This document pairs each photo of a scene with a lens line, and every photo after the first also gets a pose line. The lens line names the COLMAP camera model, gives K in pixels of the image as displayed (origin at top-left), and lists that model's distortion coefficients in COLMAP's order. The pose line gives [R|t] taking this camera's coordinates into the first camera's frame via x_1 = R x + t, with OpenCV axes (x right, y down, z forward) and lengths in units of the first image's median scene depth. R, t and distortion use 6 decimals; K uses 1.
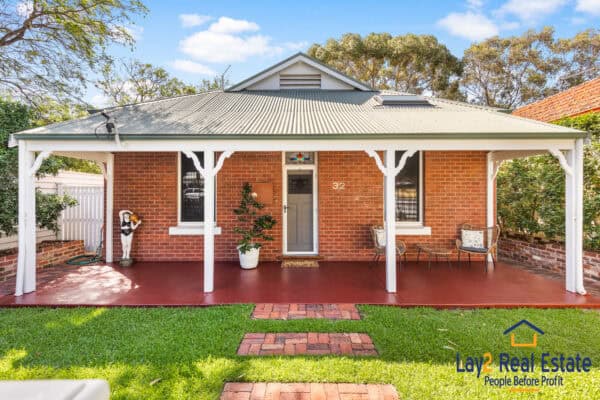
lens RADIAL K [[273.4, 0, 300.1], [0, 273.4, 195.8], [0, 0, 1]] dist [0.012268, -0.000594]
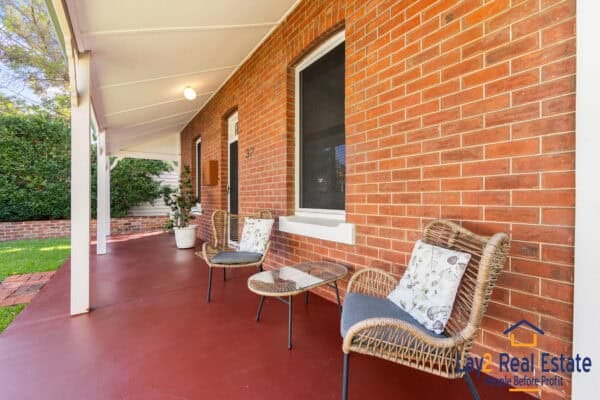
lens RADIAL K [[239.3, 0, 302.8], [0, 239.3, 202.7], [0, 0, 1]] dist [-0.003106, -0.000399]
pose [[0.604226, 0.008719, -0.796765, 0.730549], [-0.004667, 0.999962, 0.007404, 0.085756], [0.796799, -0.000755, 0.604244, 0.777005]]
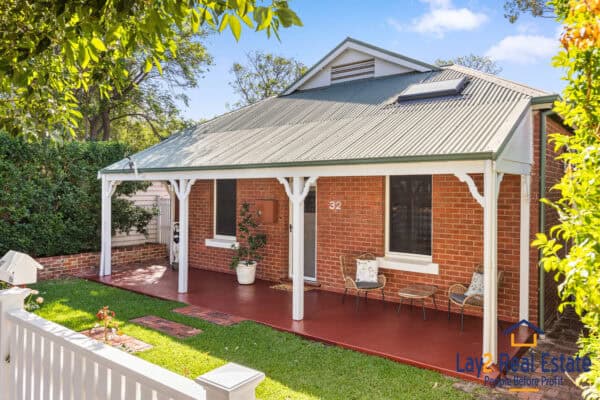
lens RADIAL K [[453.4, 0, 299.8], [0, 453.4, 194.4], [0, 0, 1]] dist [0.012440, 0.002810]
pose [[0.784602, 0.011516, -0.619893, 0.985409], [-0.010423, 0.999931, 0.005384, -0.080787], [0.619912, 0.002237, 0.784668, -0.204693]]
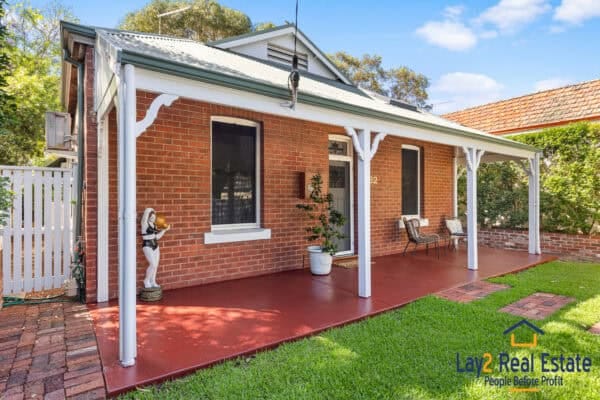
lens RADIAL K [[333.3, 0, 297.2], [0, 333.3, 197.7], [0, 0, 1]] dist [0.000059, 0.001490]
pose [[0.804071, 0.001980, 0.594529, -0.810892], [0.005557, 0.999926, -0.010846, 0.040117], [-0.594507, 0.012025, 0.804001, 0.218505]]
